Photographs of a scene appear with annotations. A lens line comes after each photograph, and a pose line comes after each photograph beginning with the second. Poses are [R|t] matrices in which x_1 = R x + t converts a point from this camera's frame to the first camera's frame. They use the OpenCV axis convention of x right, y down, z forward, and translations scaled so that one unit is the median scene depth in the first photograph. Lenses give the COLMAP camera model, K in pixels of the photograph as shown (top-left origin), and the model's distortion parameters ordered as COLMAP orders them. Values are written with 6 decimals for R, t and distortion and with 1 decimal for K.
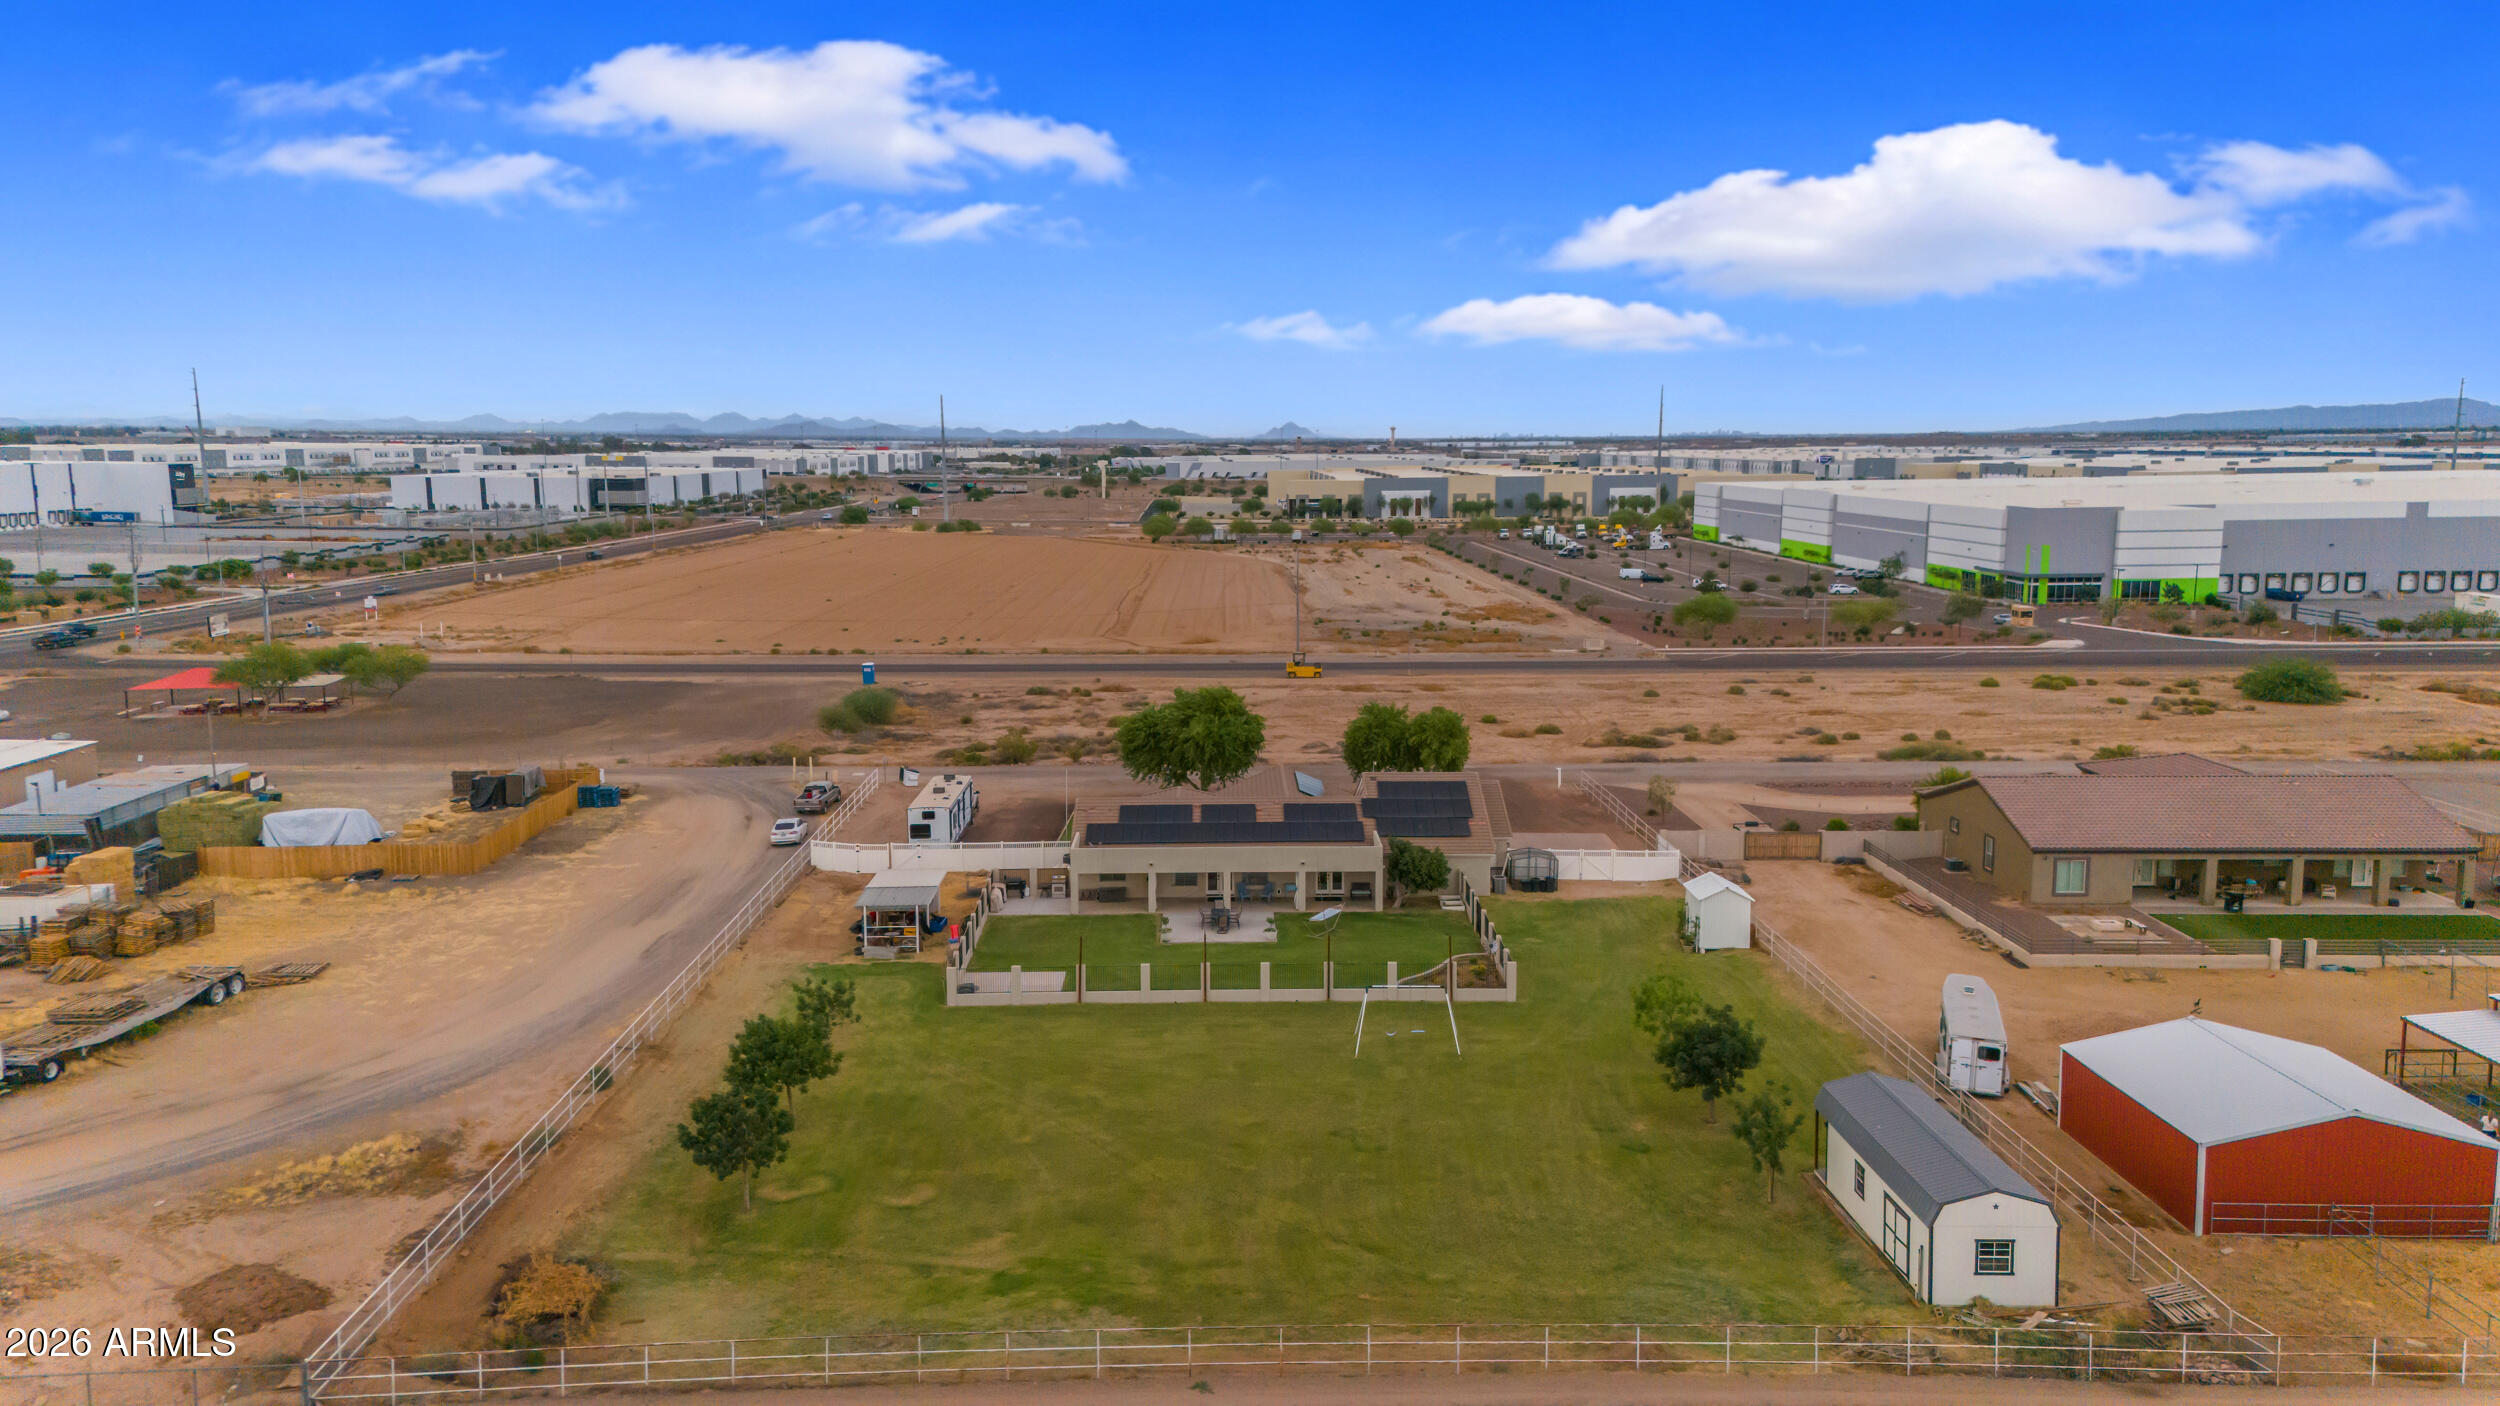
lens RADIAL K [[1802.9, 0, 1250.0], [0, 1802.9, 703.0], [0, 0, 1]] dist [0.184432, -0.115359]
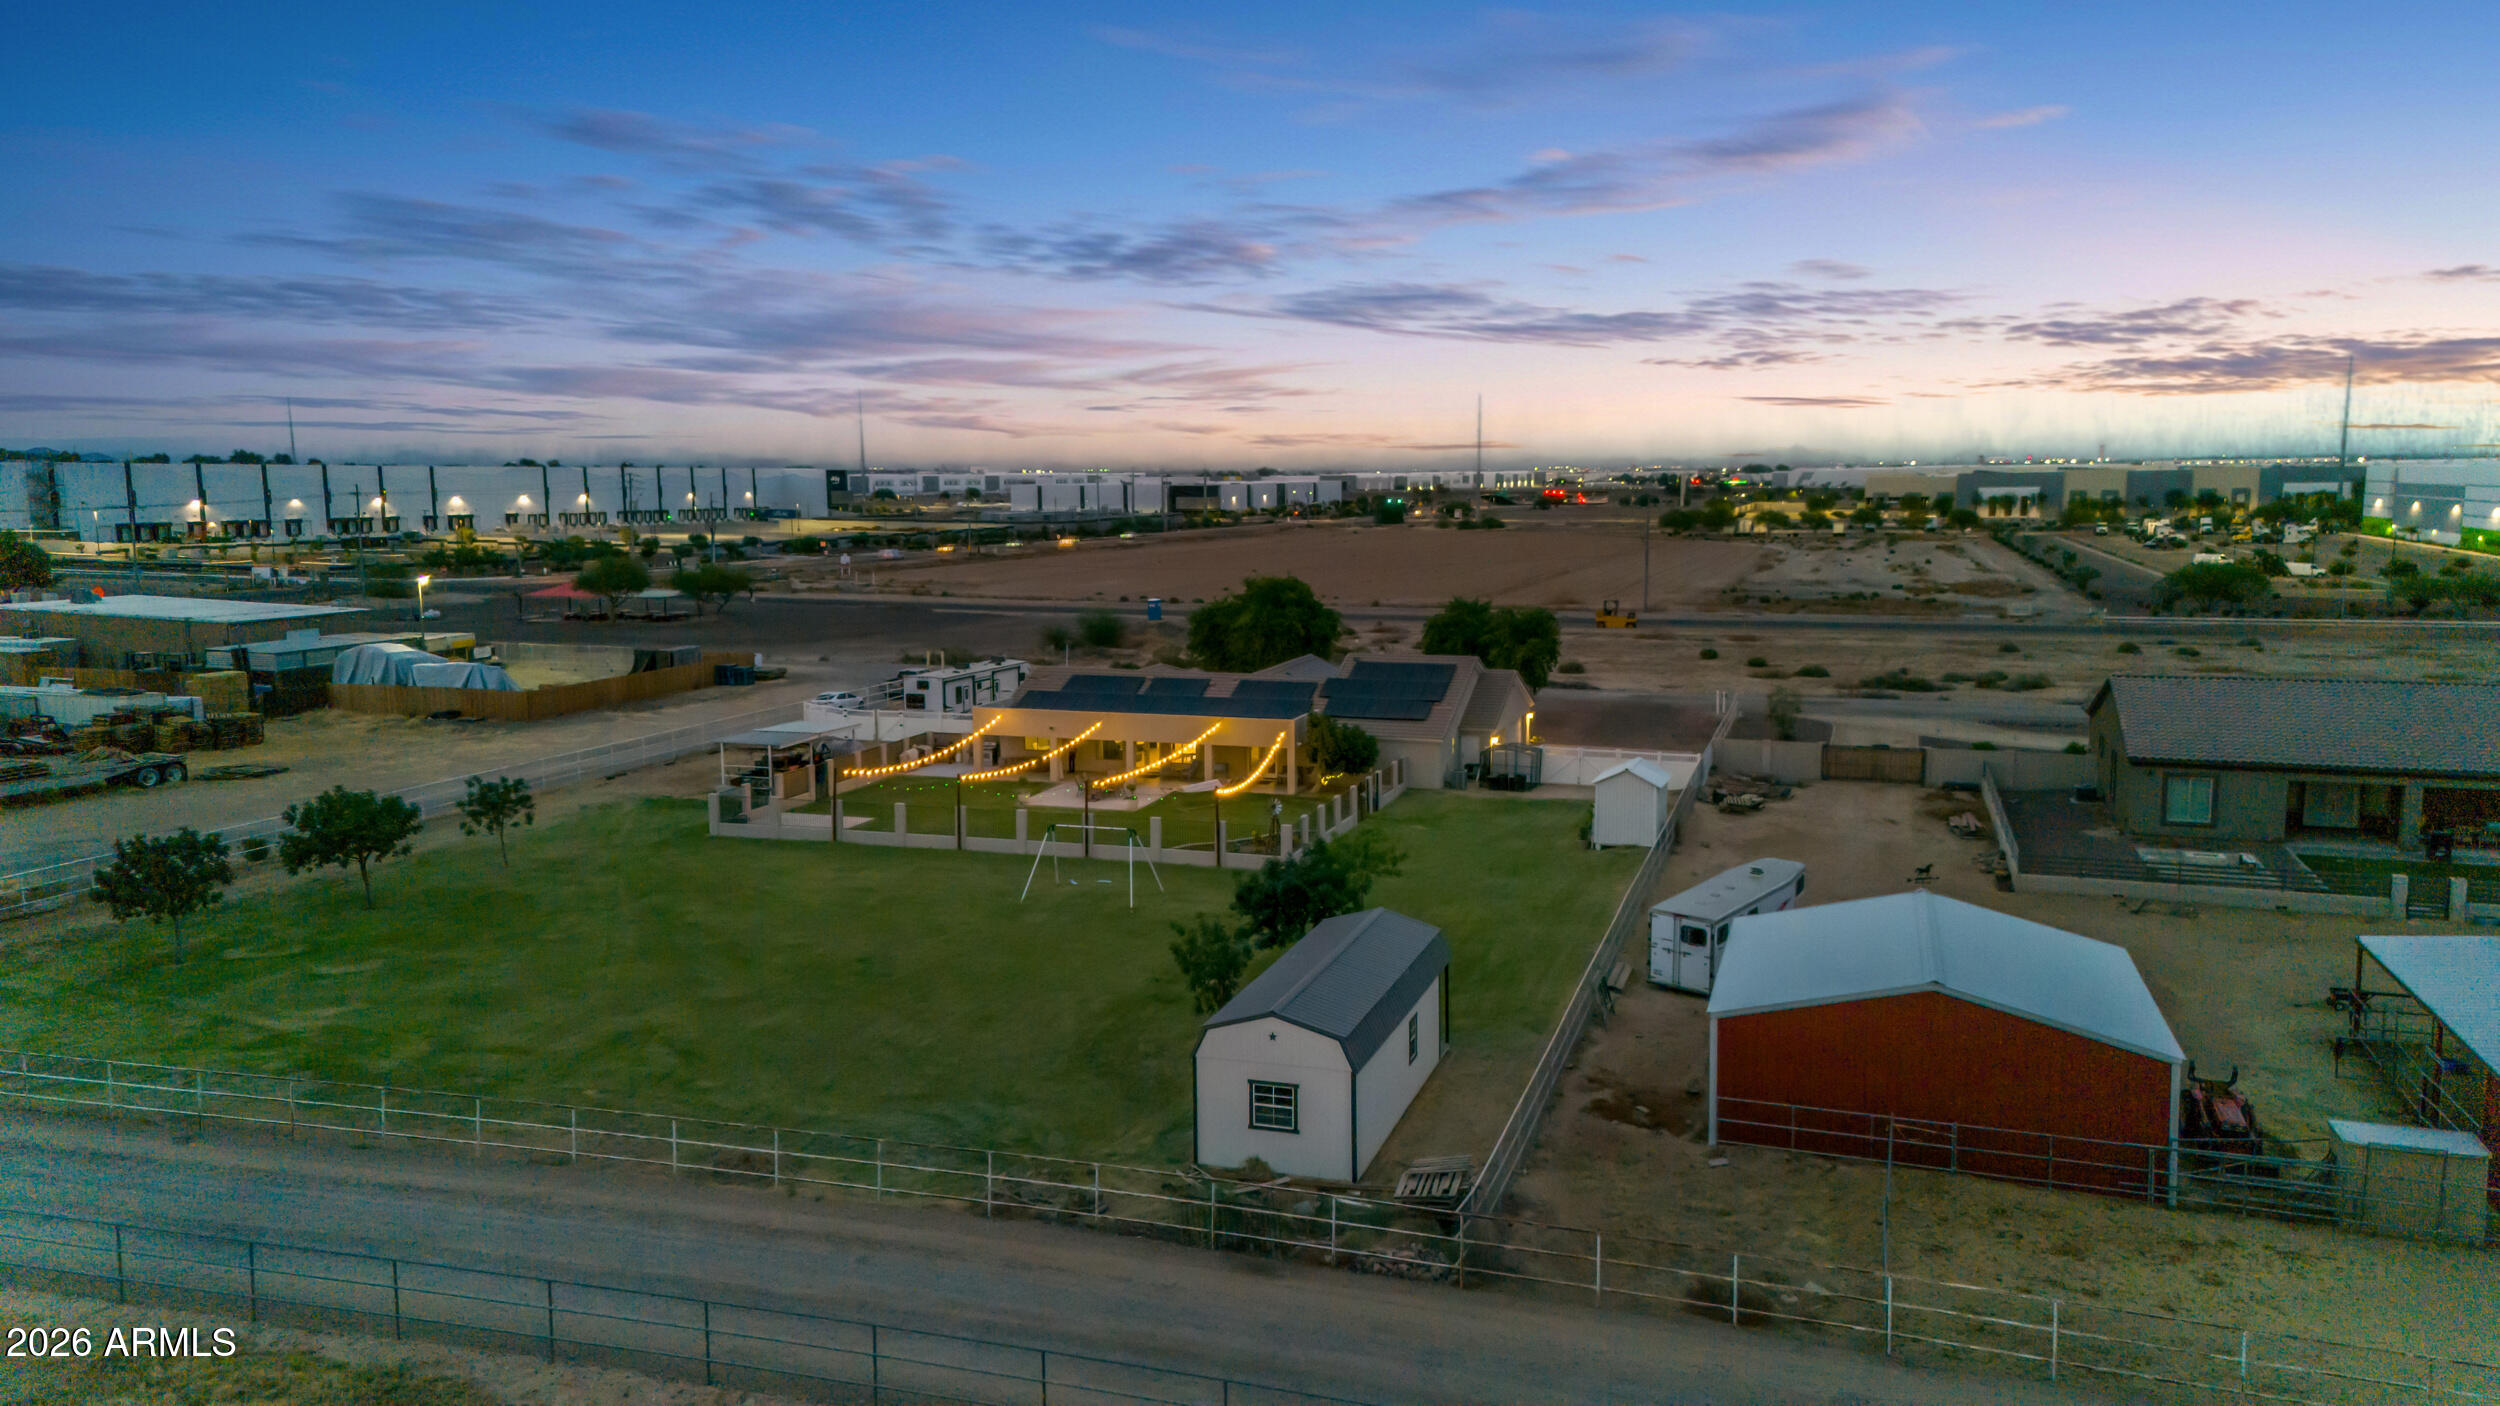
lens RADIAL K [[1802.9, 0, 1250.0], [0, 1802.9, 703.0], [0, 0, 1]] dist [0.184432, -0.115359]
pose [[0.939619, 0.040291, -0.339843, 0.369852], [-0.045533, 0.998935, -0.007460, 0.083748], [0.339181, 0.022484, 0.940453, 0.185163]]
